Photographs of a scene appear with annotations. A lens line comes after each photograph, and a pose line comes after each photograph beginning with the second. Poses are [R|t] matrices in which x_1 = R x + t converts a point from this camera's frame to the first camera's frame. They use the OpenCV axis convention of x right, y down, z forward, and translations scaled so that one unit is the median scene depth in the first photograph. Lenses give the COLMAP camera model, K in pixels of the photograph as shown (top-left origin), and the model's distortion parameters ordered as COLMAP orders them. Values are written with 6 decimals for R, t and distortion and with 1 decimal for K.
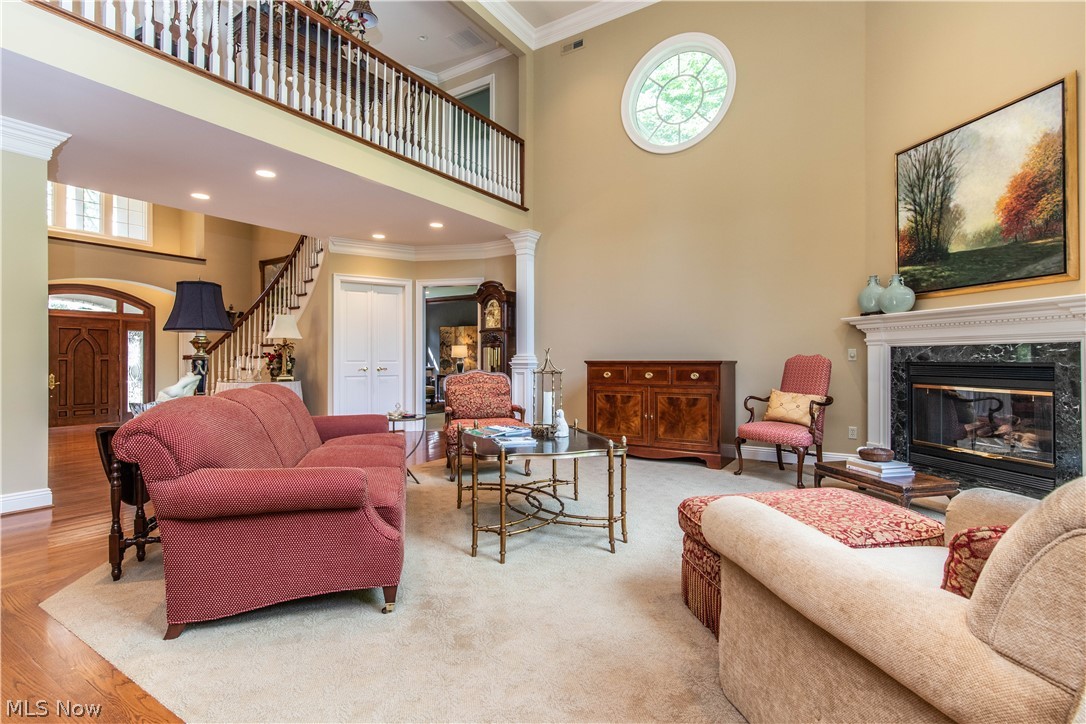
lens RADIAL K [[527.1, 0, 546.9], [0, 527.1, 359.7], [0, 0, 1]] dist [0.005728, -0.002682]
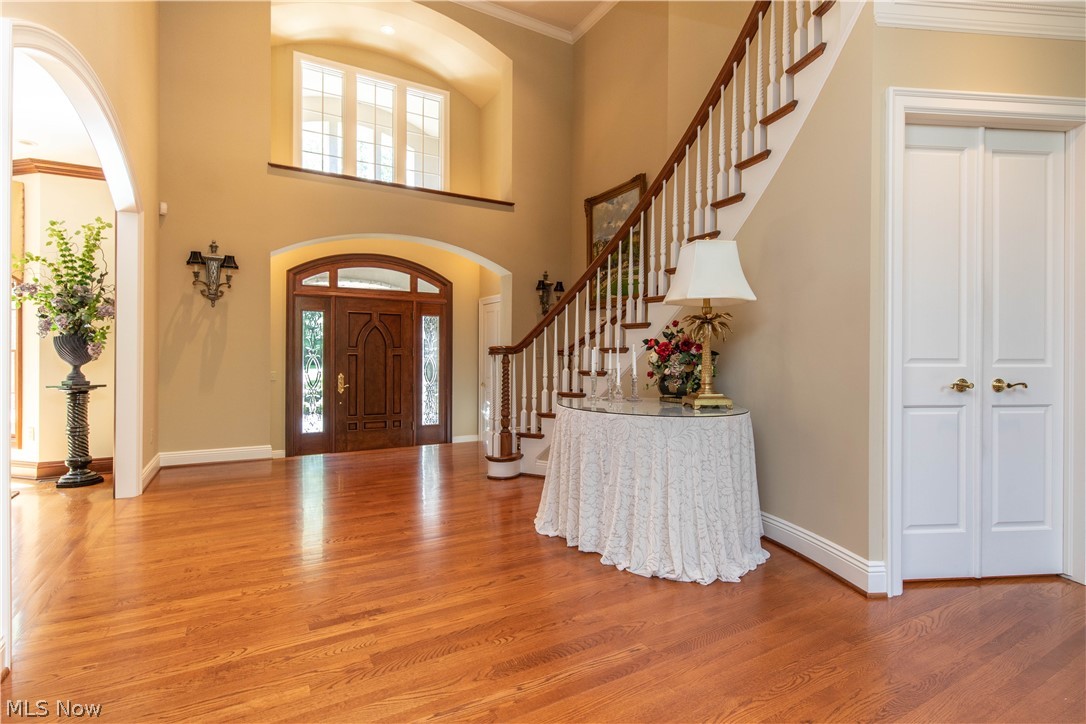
lens RADIAL K [[527.1, 0, 538.8], [0, 527.1, 358.3], [0, 0, 1]] dist [0.005728, -0.002682]
pose [[0.884554, 0.004355, -0.466418, -0.316307], [-0.001685, 0.999980, 0.006142, 0.000291], [0.466435, -0.004648, 0.884543, 0.439465]]
